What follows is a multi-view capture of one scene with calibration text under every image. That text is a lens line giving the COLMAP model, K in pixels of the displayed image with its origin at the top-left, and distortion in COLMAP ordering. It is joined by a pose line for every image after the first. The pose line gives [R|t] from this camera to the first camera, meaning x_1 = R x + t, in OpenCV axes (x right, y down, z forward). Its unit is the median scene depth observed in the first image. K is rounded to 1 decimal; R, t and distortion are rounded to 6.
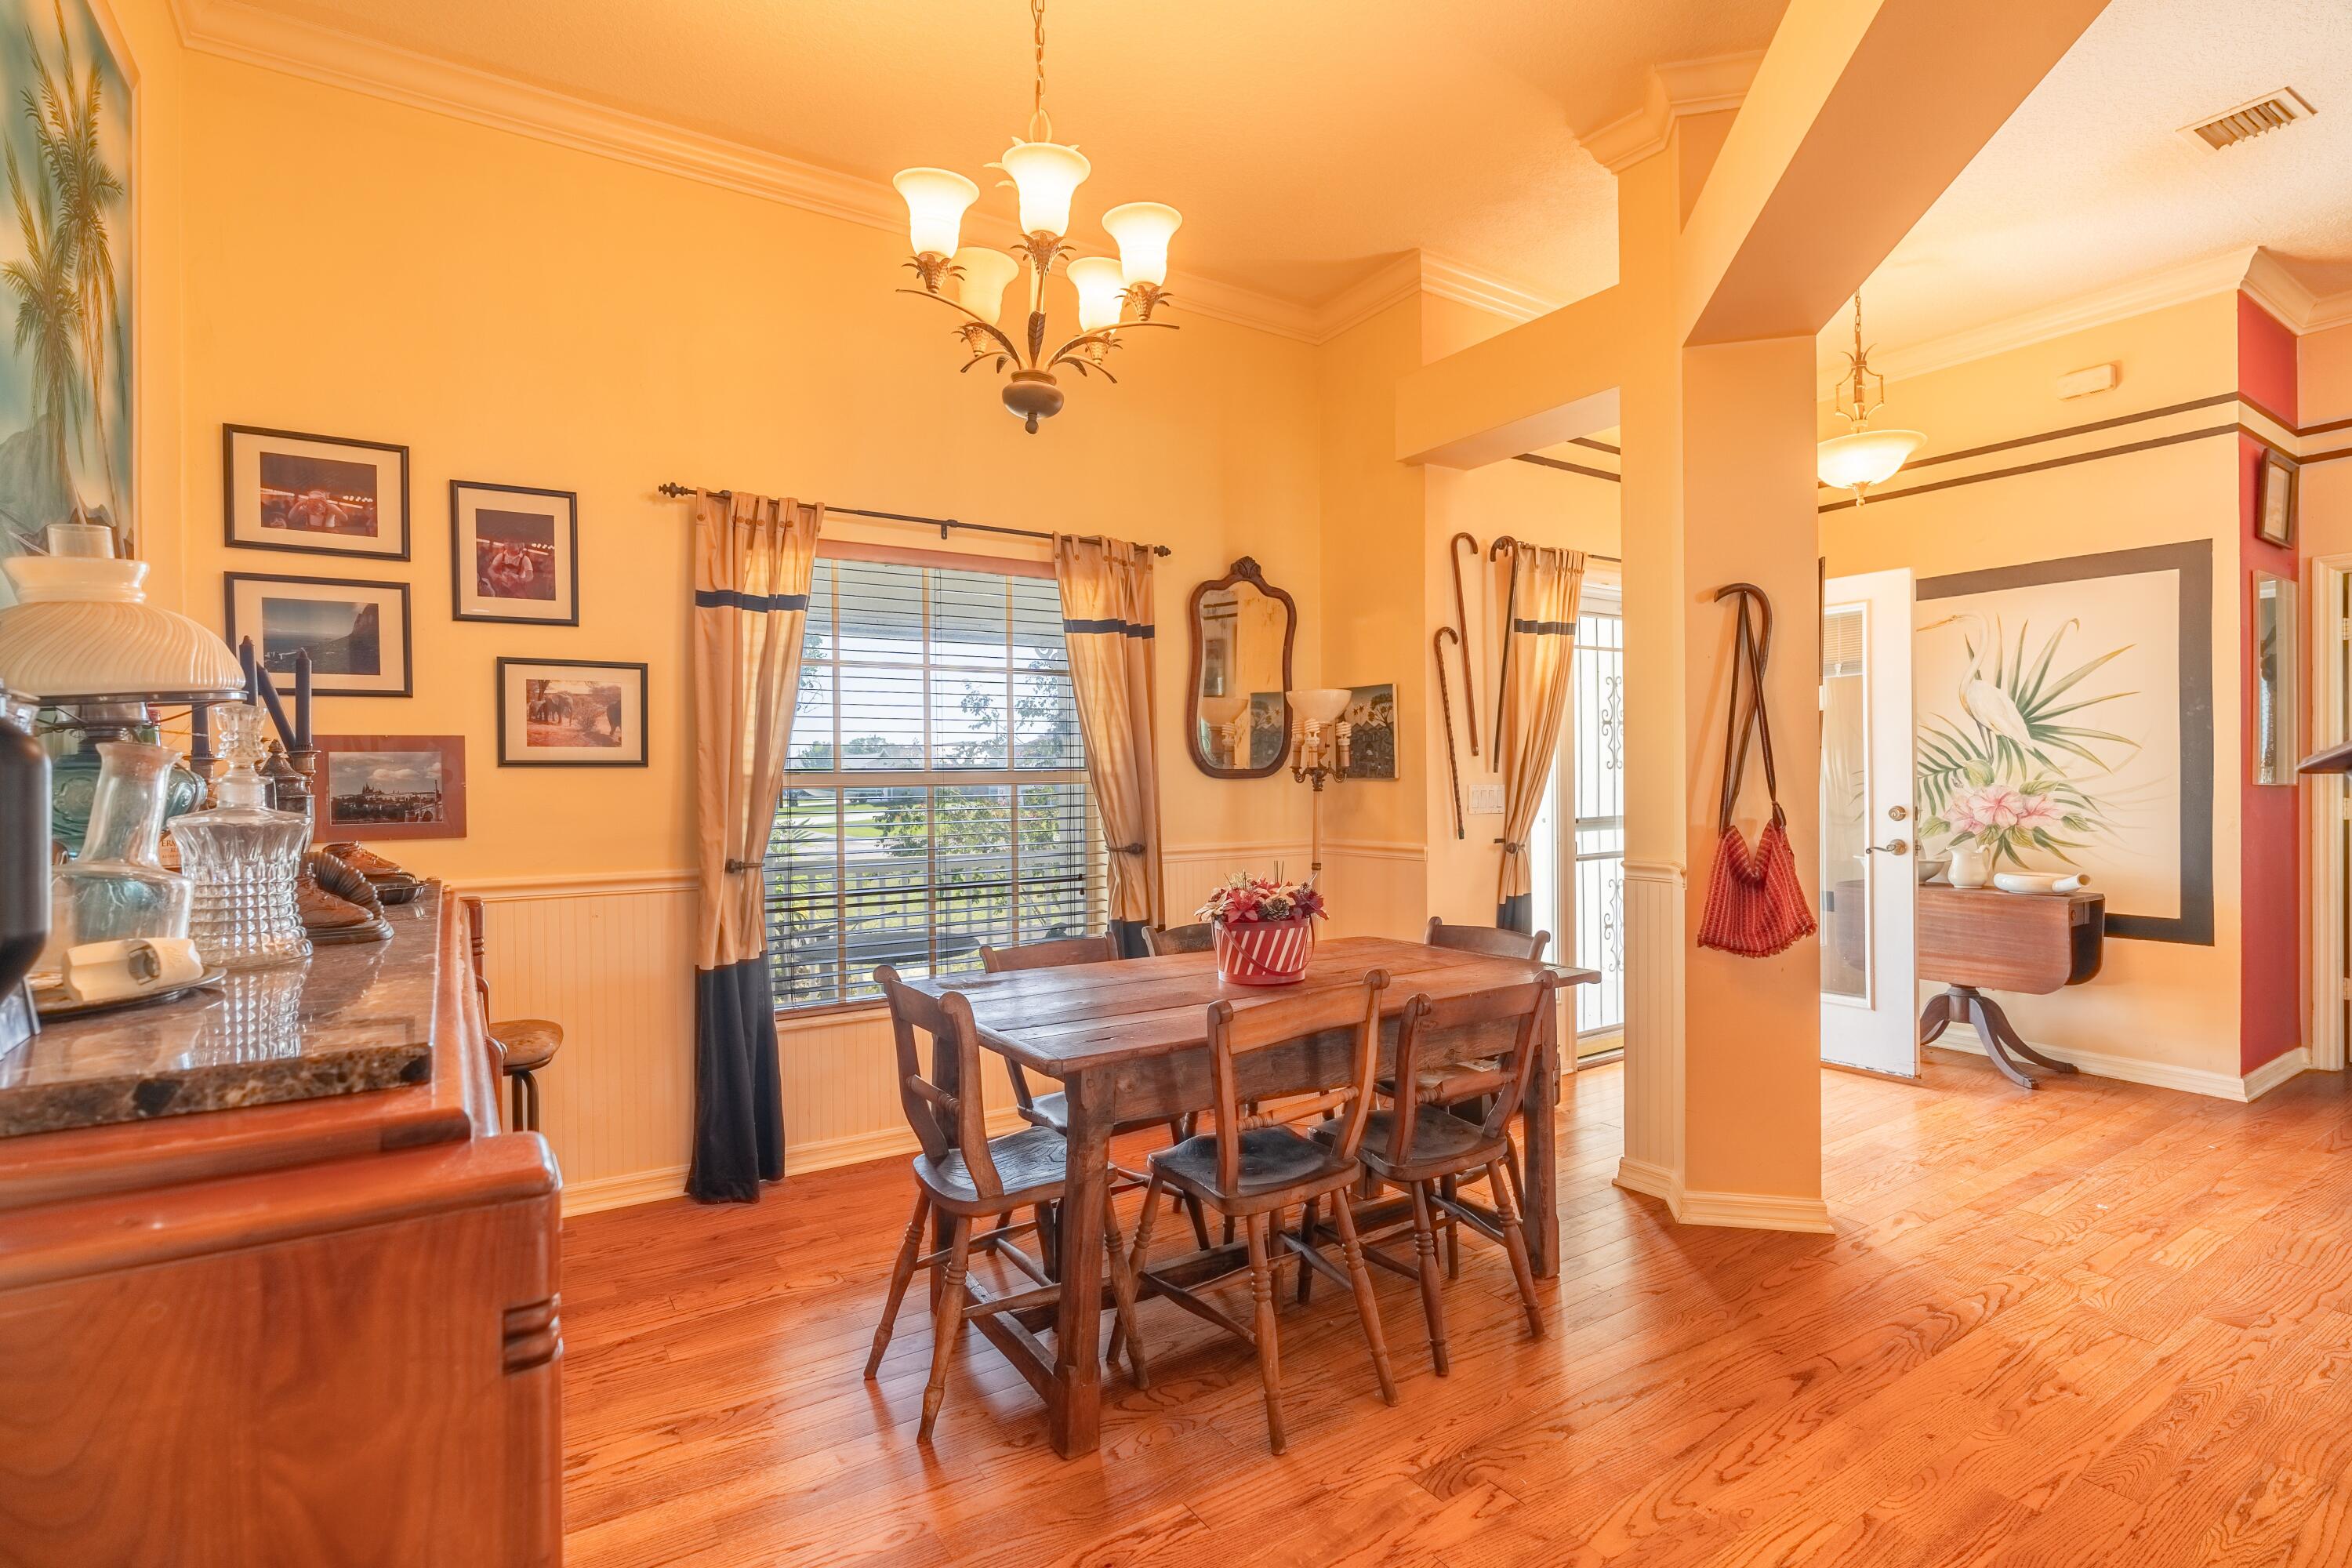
lens RADIAL K [[1108.8, 0, 1176.0], [0, 1108.8, 784.0], [0, 0, 1]] dist [-0.002858, -0.000504]
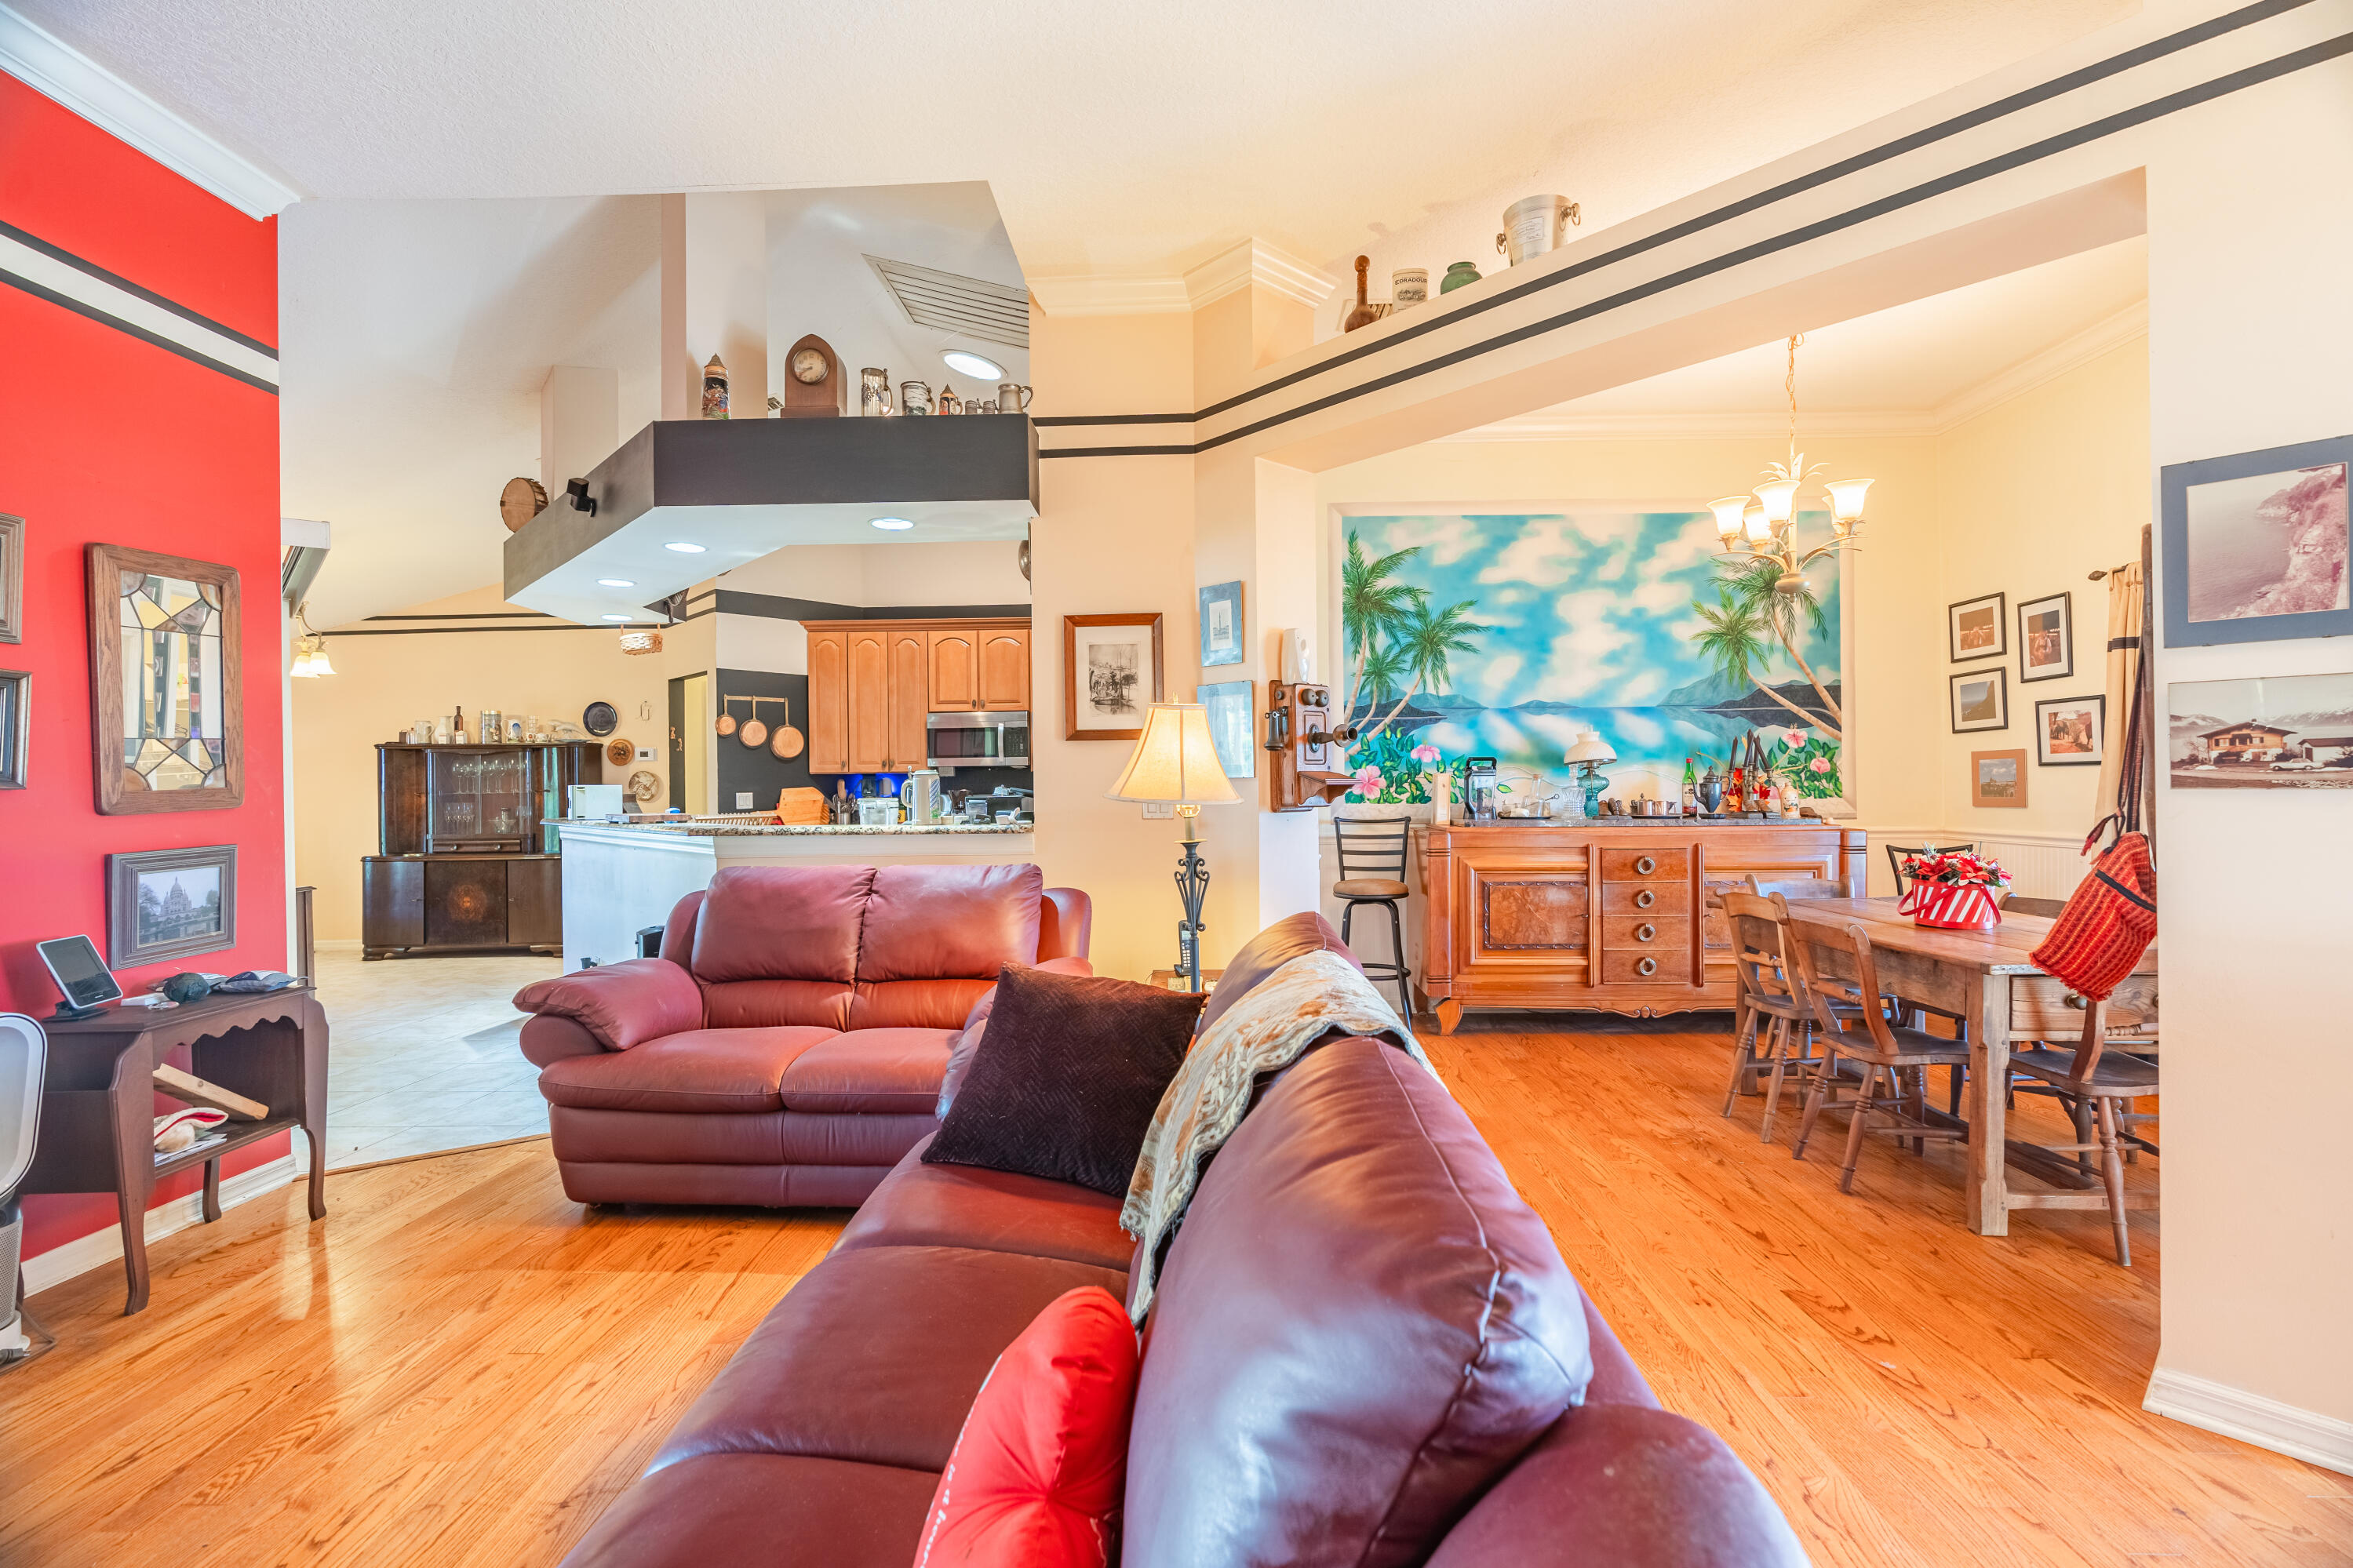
lens RADIAL K [[1073.1, 0, 1176.5], [0, 1073.1, 784.0], [0, 0, 1]] dist [-0.000231, -0.000058]
pose [[-0.573751, 0.008458, -0.818986, 1.535128], [0.004484, 0.999964, 0.007186, -0.006566], [0.819018, 0.000451, -0.573768, 0.895911]]
